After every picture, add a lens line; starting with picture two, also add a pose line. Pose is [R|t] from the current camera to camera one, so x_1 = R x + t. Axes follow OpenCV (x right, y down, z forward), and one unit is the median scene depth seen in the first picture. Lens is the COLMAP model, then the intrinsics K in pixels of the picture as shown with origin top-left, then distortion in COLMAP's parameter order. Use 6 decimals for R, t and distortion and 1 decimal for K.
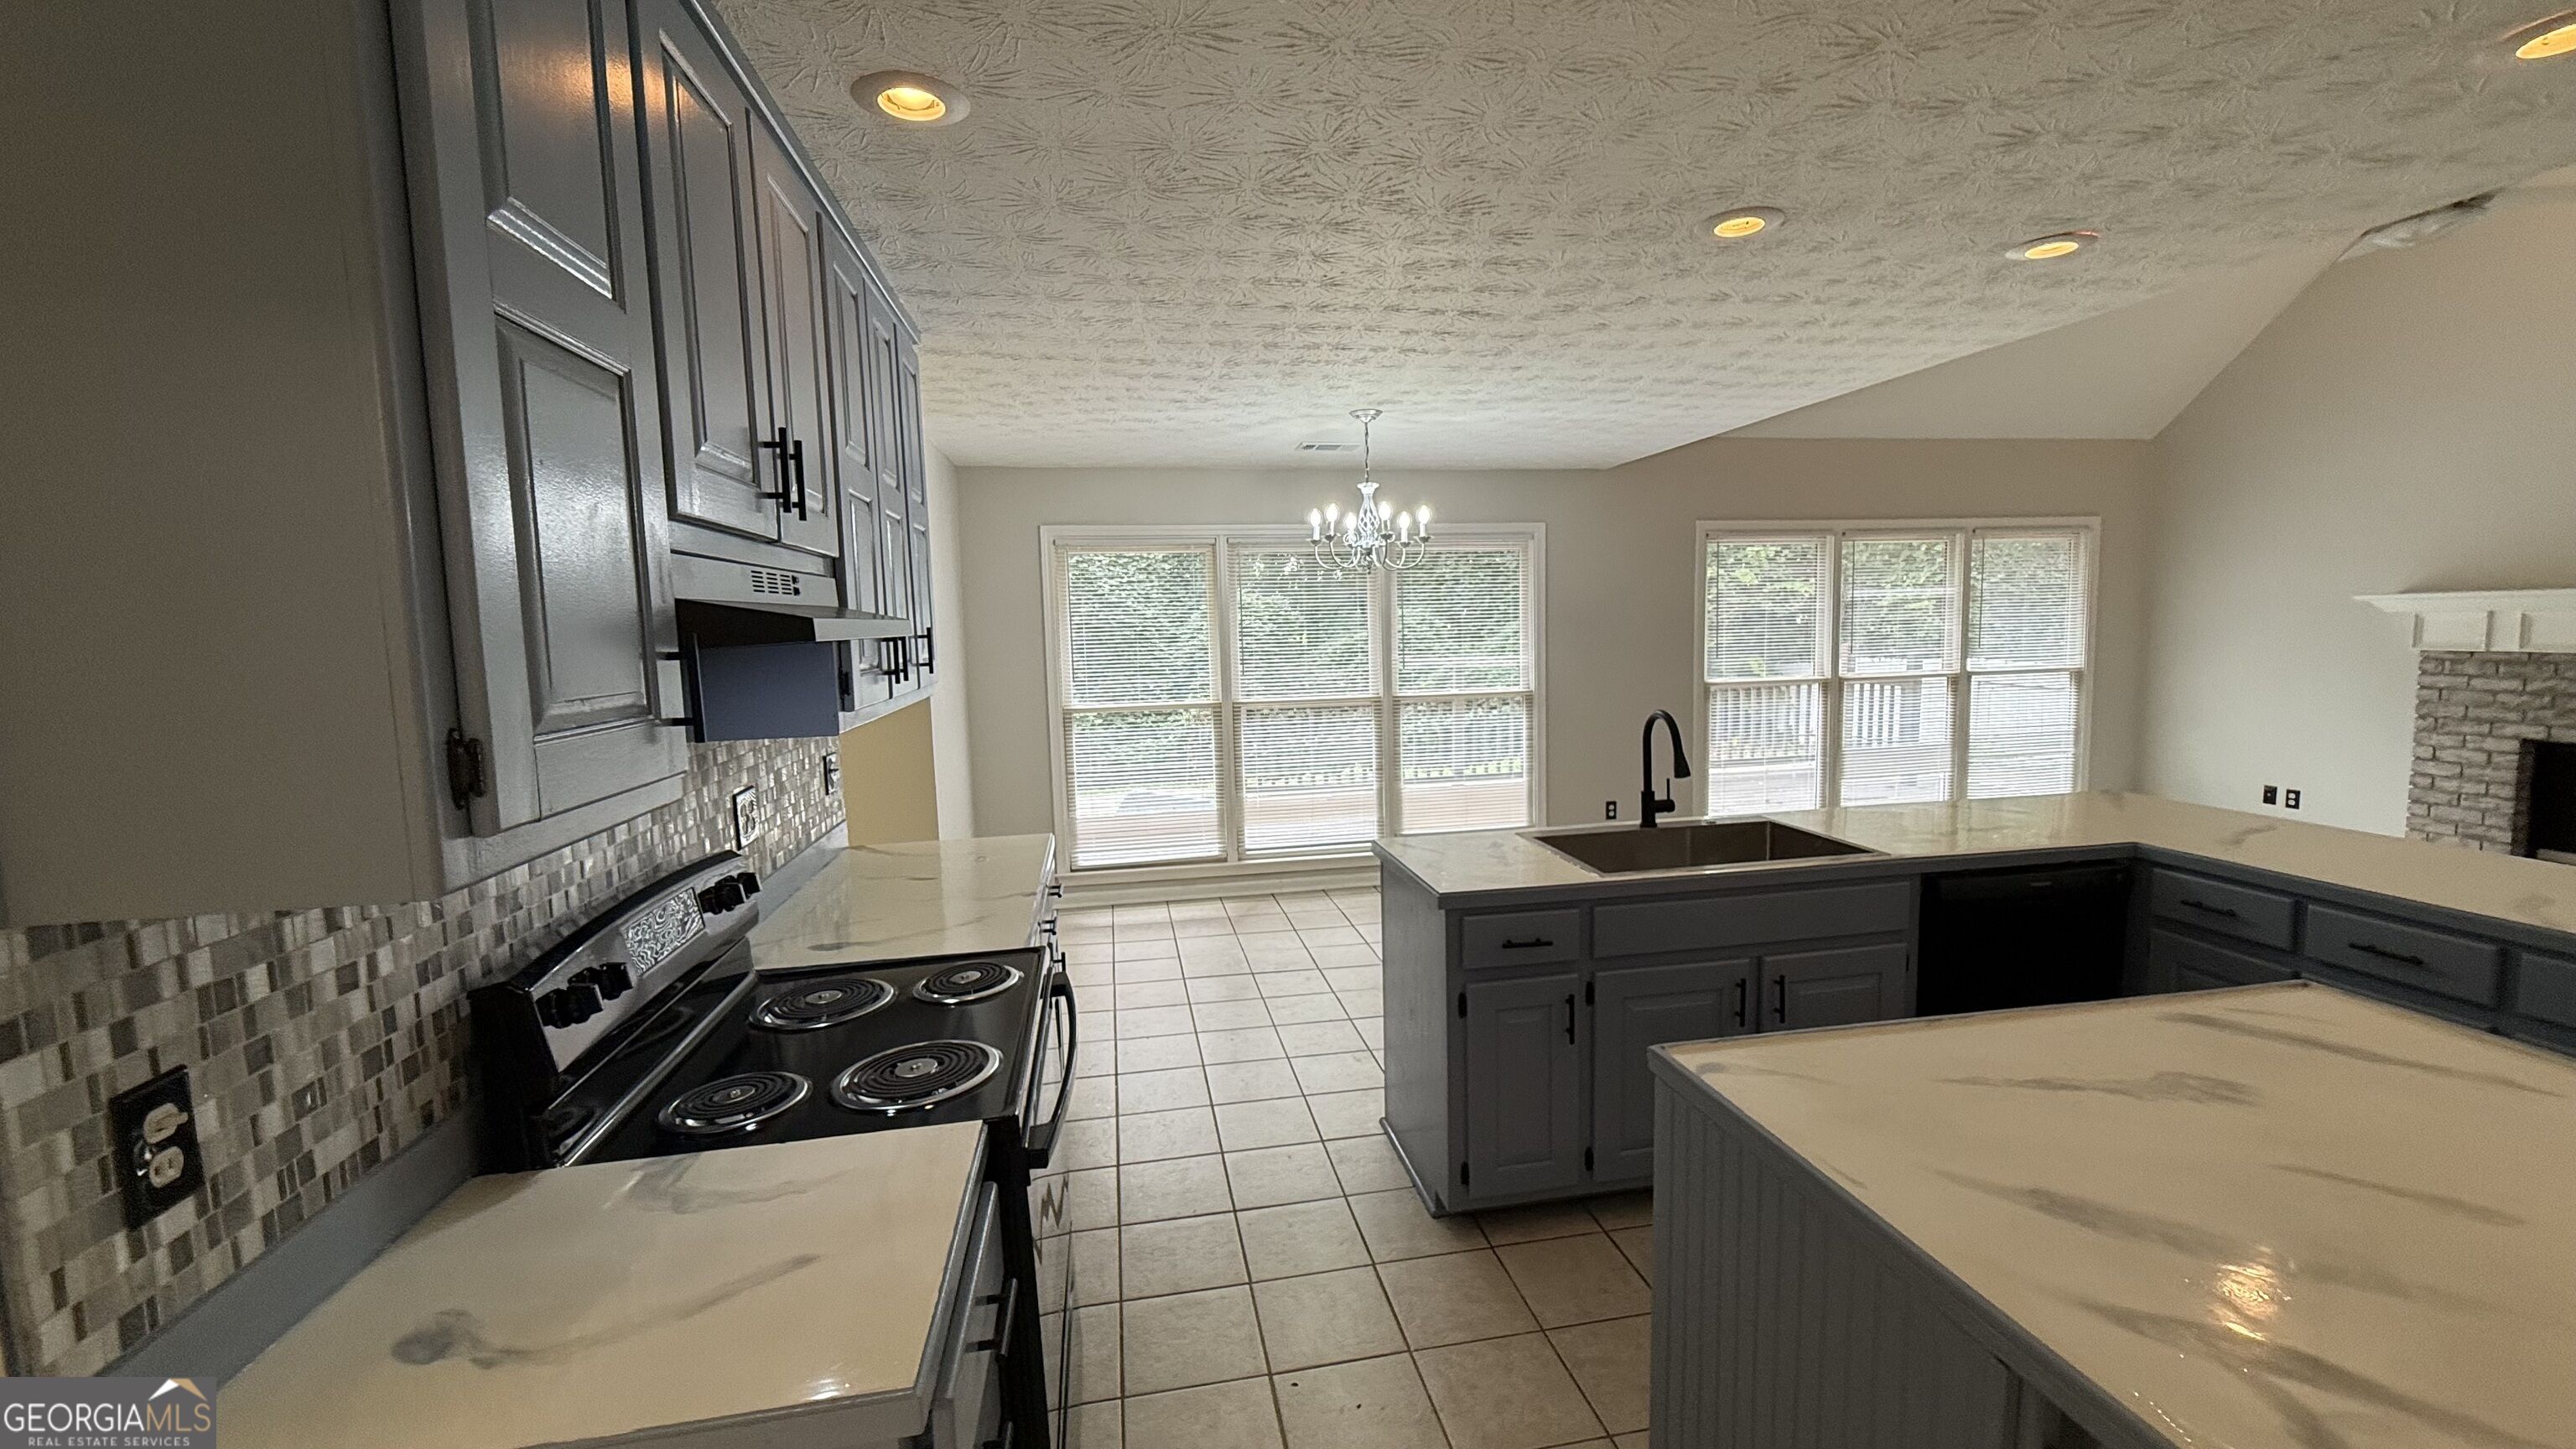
lens RADIAL K [[1024.4, 0, 1295.8], [0, 1024.4, 723.4], [0, 0, 1]] dist [0.000728, -0.000319]
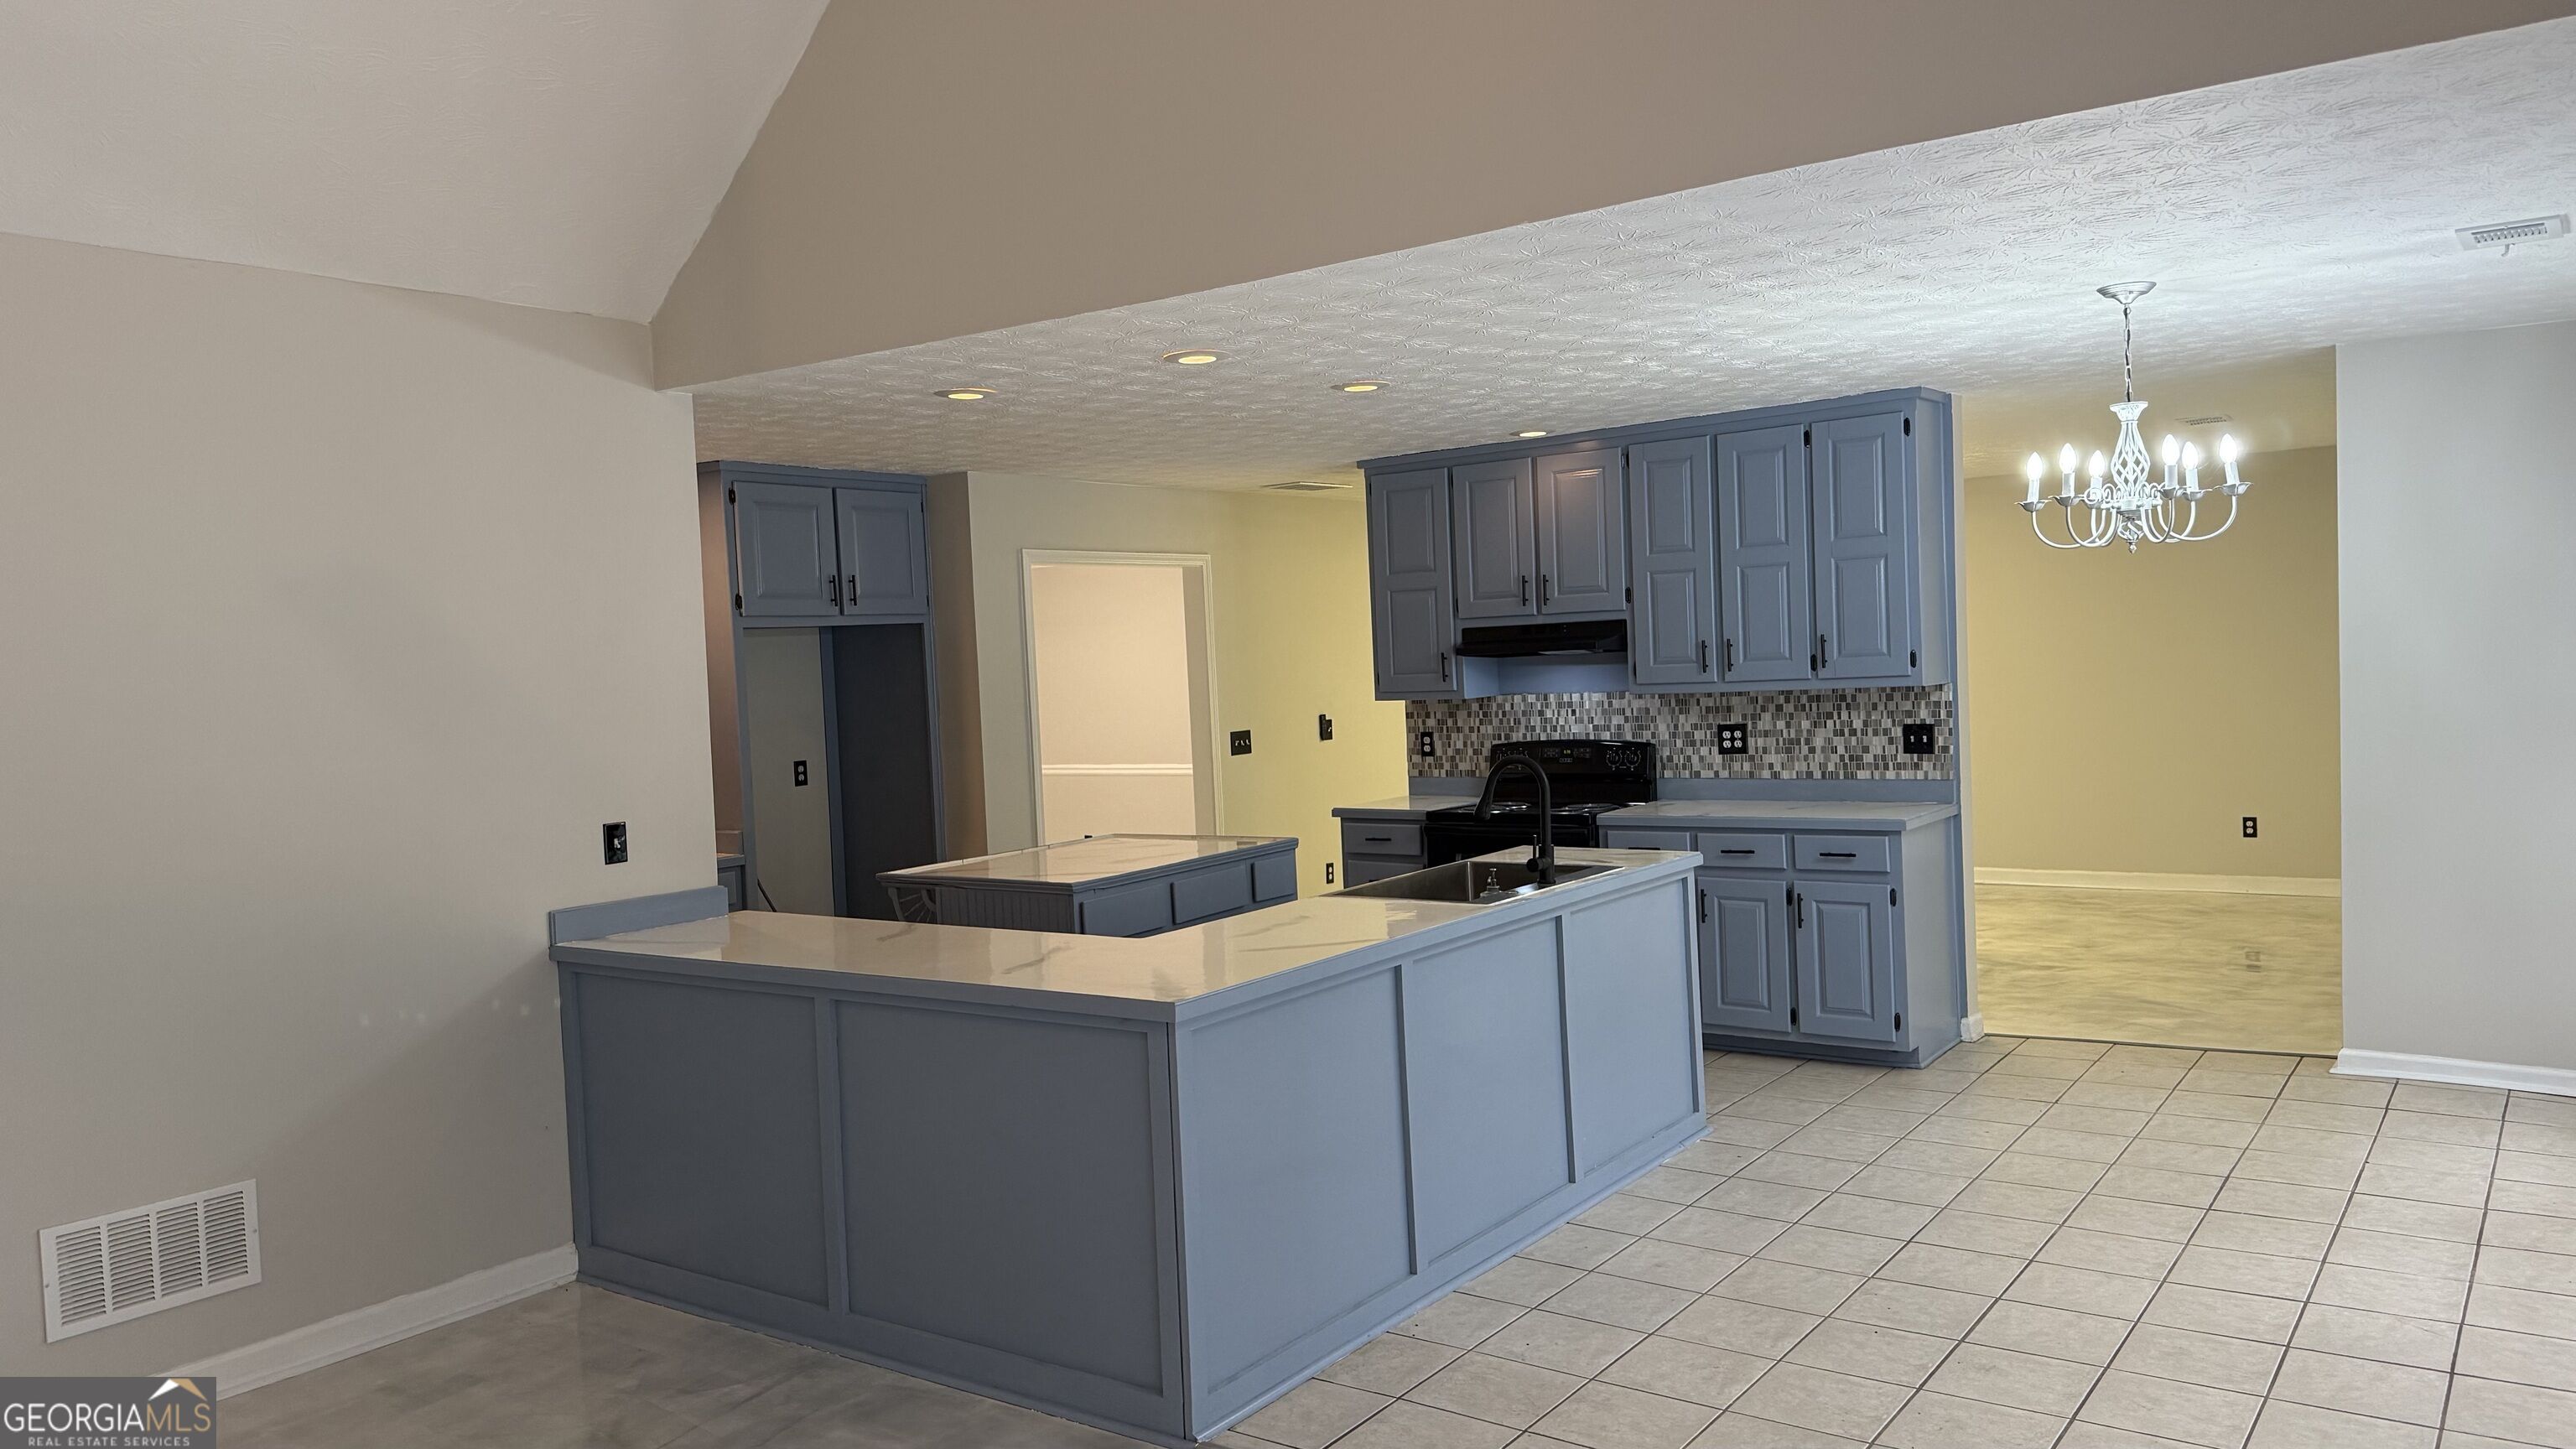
lens RADIAL K [[1790.8, 0, 1276.1], [0, 1790.8, 716.4], [0, 0, 1]] dist [0.070157, 0.000233]
pose [[-0.726112, 0.086472, -0.682118, 1.539573], [-0.003179, 0.991627, 0.129093, -0.247443], [0.687569, 0.095905, -0.719757, 1.891537]]
